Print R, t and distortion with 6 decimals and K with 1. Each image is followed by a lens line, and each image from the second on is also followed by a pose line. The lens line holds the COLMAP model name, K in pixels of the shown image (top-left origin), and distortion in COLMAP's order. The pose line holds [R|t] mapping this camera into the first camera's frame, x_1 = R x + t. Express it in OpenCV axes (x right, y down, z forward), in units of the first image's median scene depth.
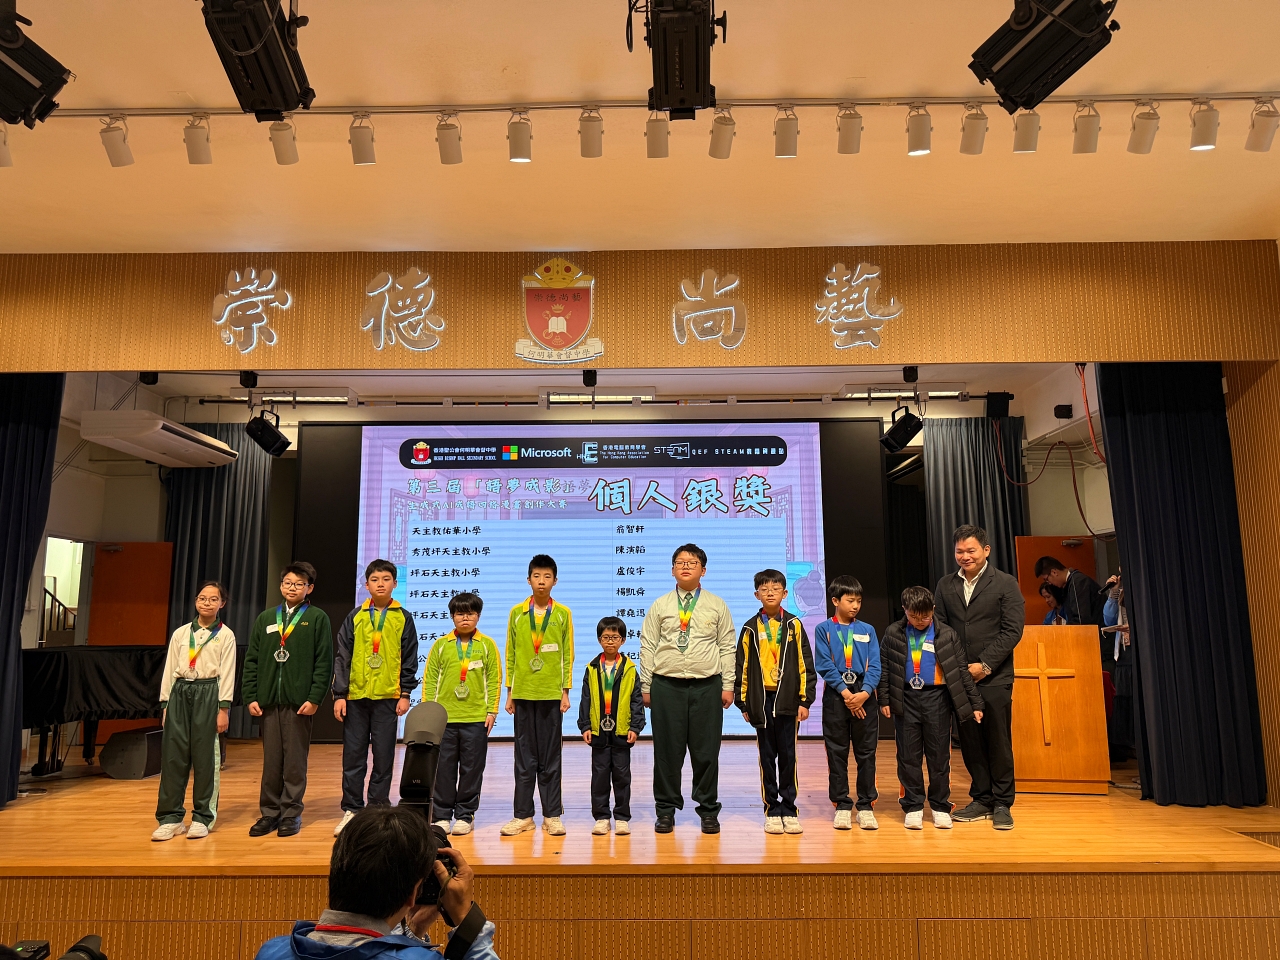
lens RADIAL K [[881.5, 0, 635.7], [0, 881.5, 482.6], [0, 0, 1]] dist [0.095089, -0.132137]
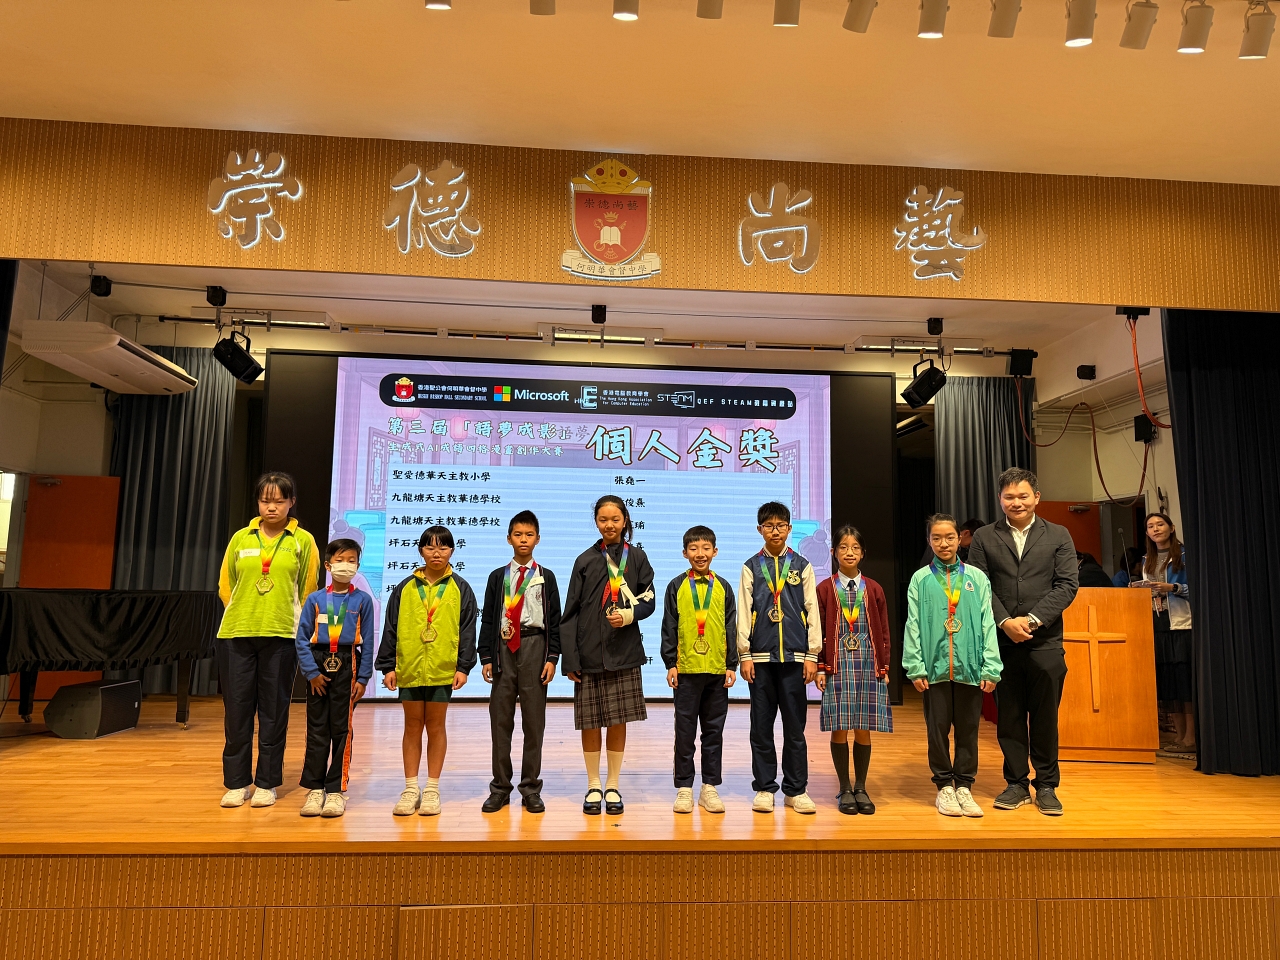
lens RADIAL K [[885.0, 0, 639.0], [0, 885.0, 474.8], [0, 0, 1]] dist [0.056362, -0.063911]
pose [[0.995696, 0.034183, 0.086143, -0.126378], [-0.036532, 0.998998, 0.025841, 0.036006], [-0.085173, -0.028877, 0.995948, 0.104814]]
